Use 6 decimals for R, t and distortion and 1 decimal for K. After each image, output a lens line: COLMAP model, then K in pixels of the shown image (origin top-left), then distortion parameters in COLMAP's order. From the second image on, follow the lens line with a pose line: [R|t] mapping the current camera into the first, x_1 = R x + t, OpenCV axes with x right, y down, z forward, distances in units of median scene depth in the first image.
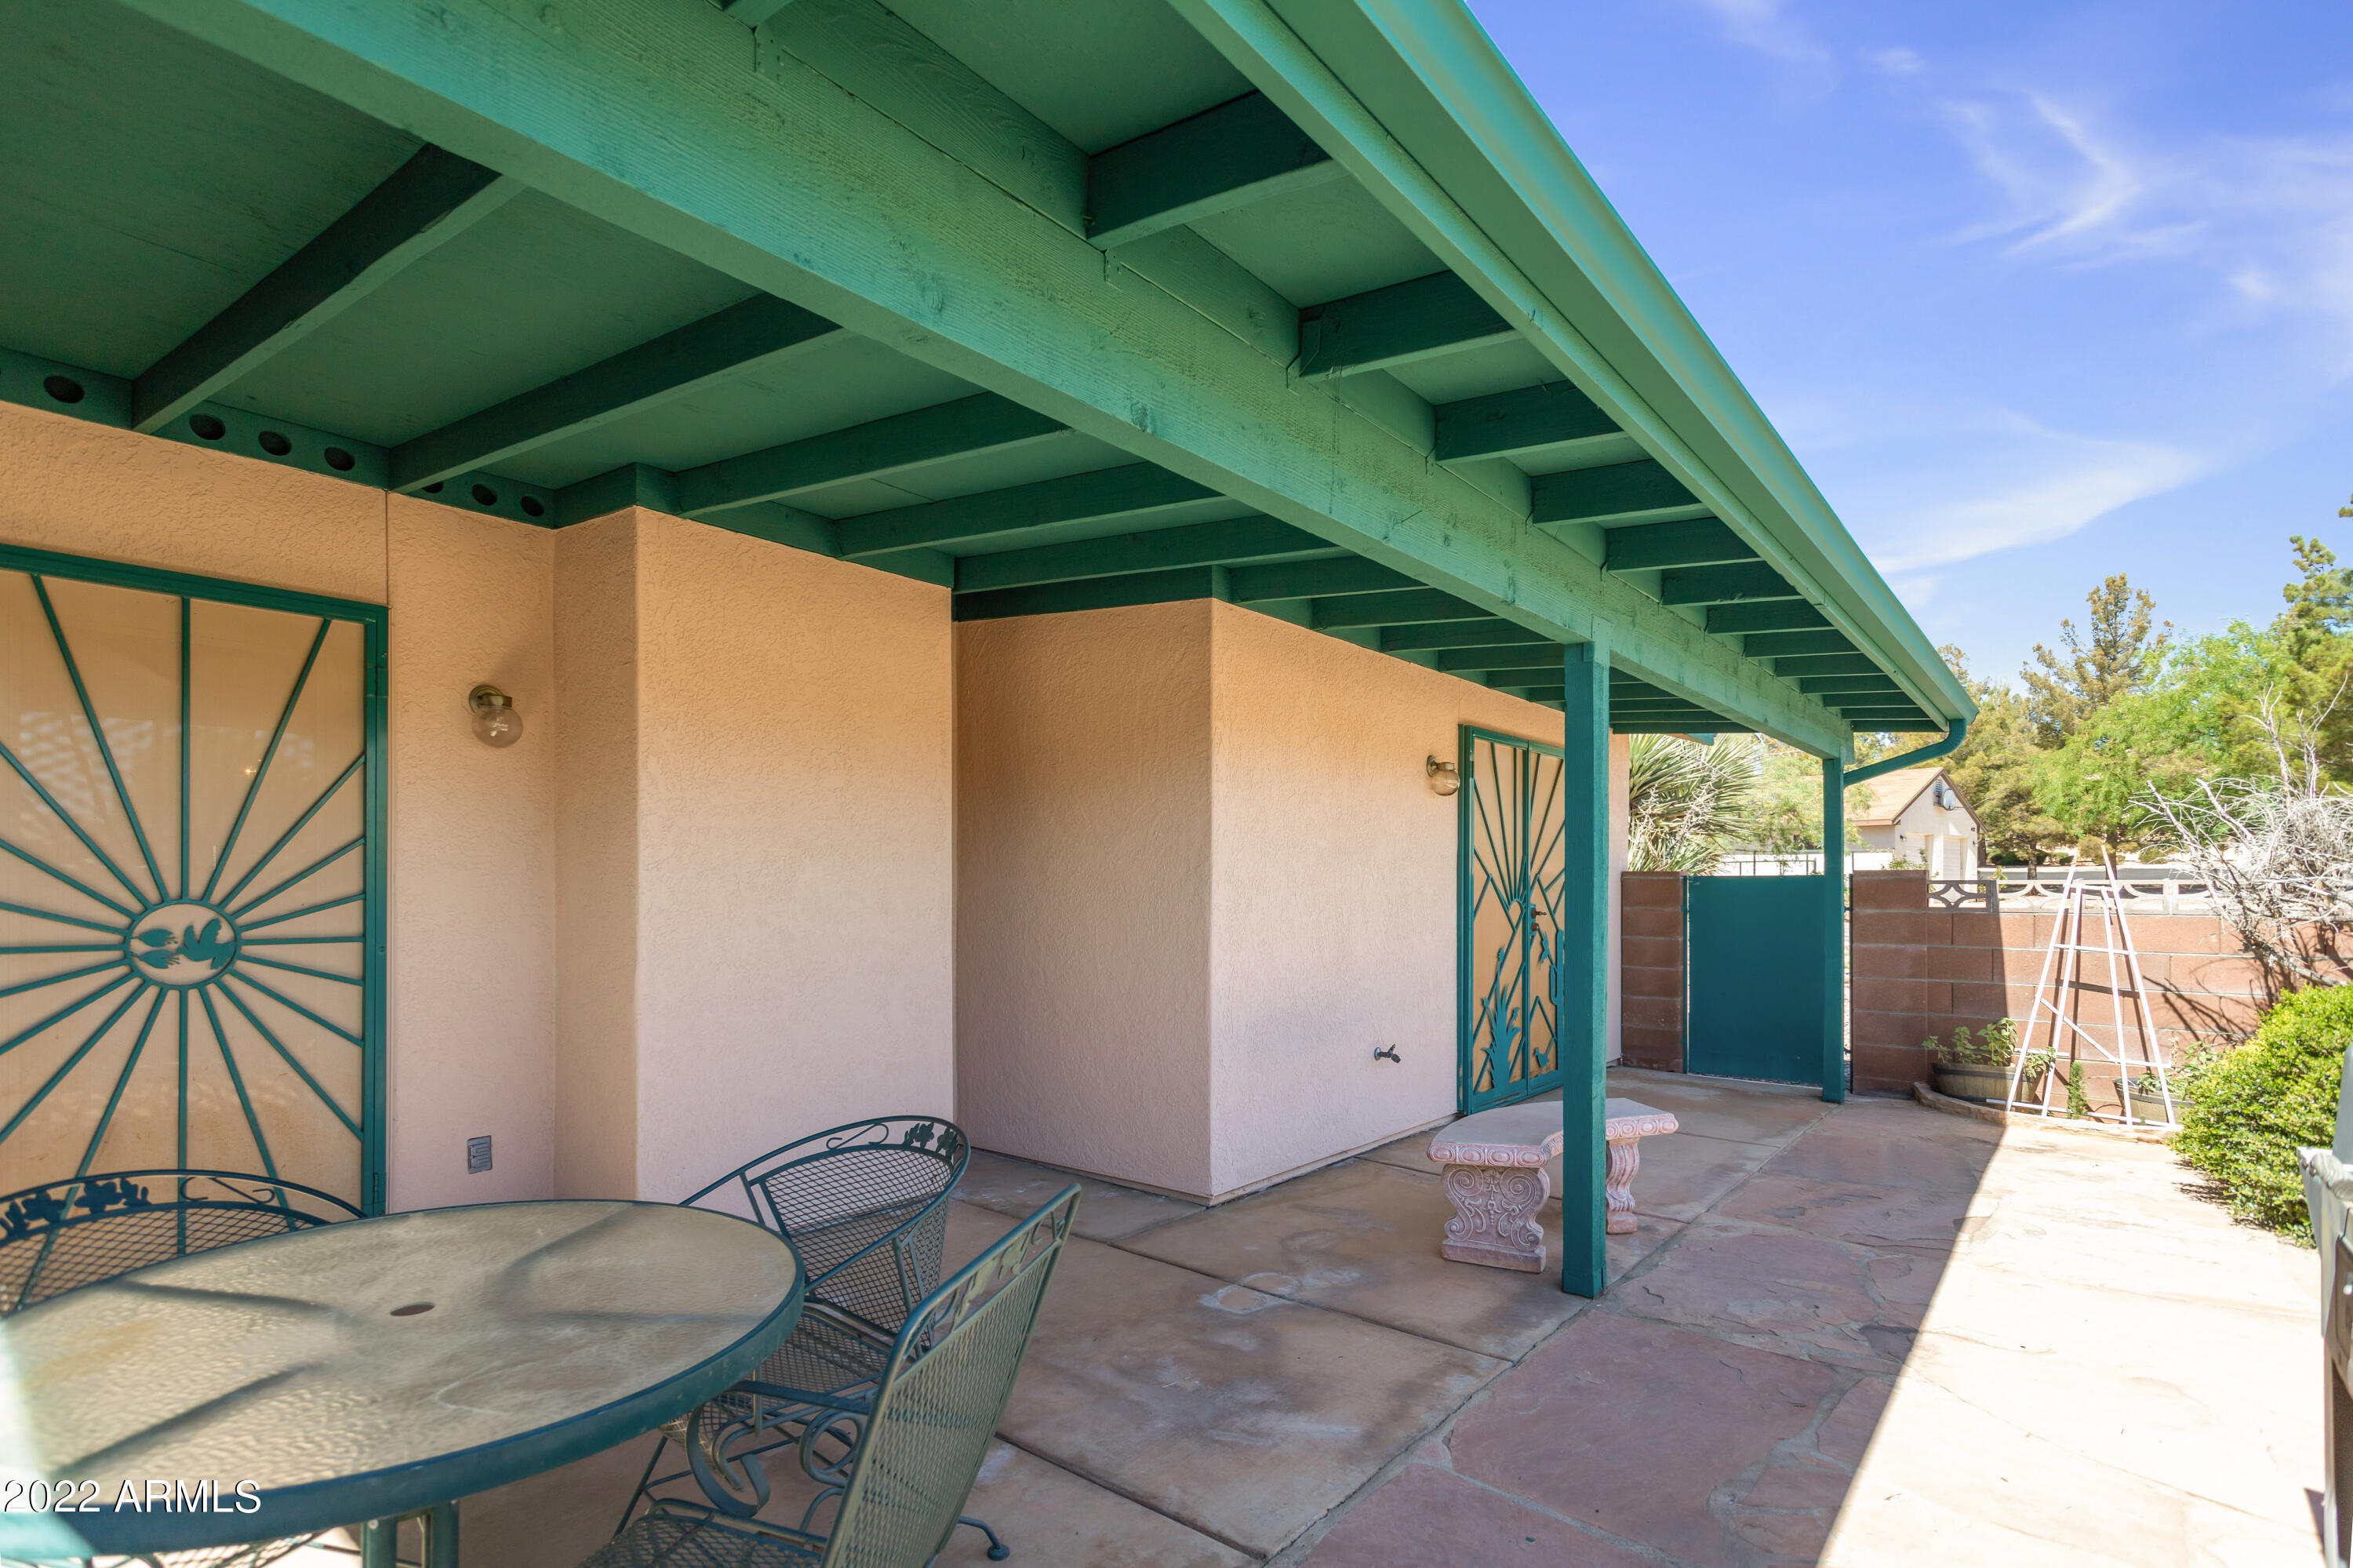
lens RADIAL K [[1174.3, 0, 1188.1], [0, 1174.3, 863.1], [0, 0, 1]] dist [0.000379, 0.000307]
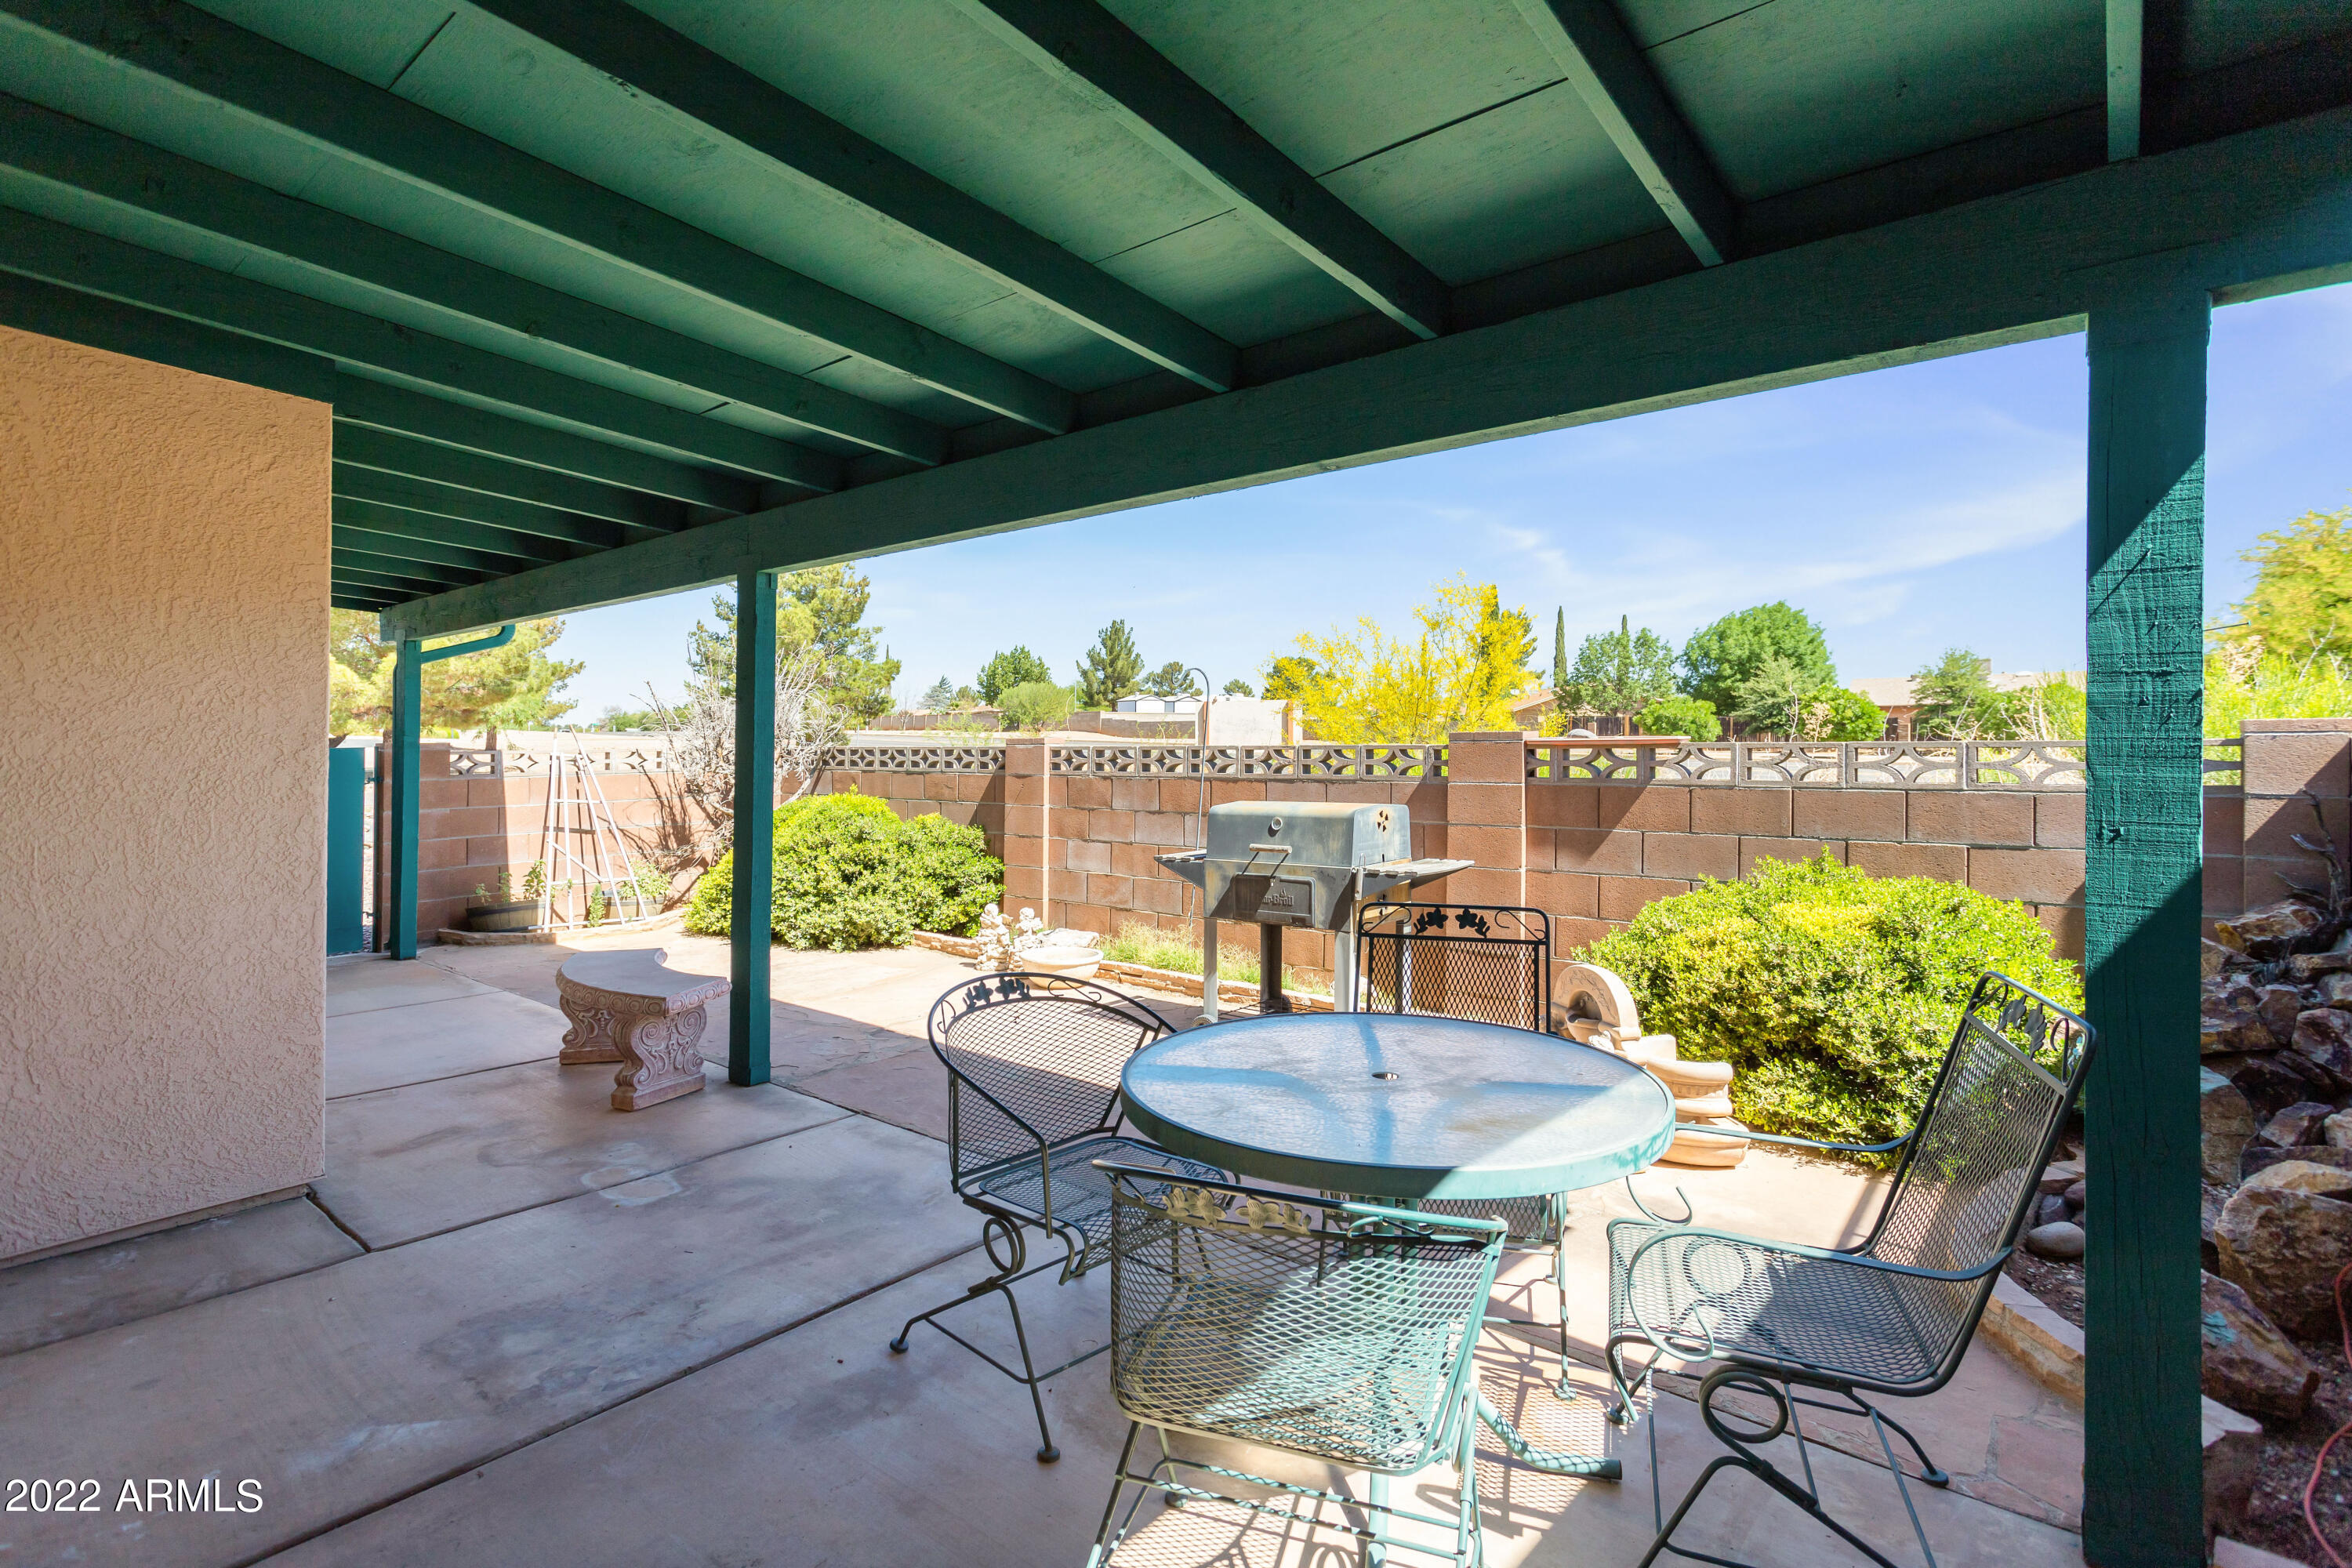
lens RADIAL K [[1140.5, 0, 1176.0], [0, 1140.5, 784.0], [0, 0, 1]] dist [-0.000302, -0.000152]
pose [[0.026456, -0.051123, 0.998342, -0.420696], [-0.001109, 0.998689, 0.051170, -0.009887], [-0.999649, -0.002461, 0.026364, 0.247913]]
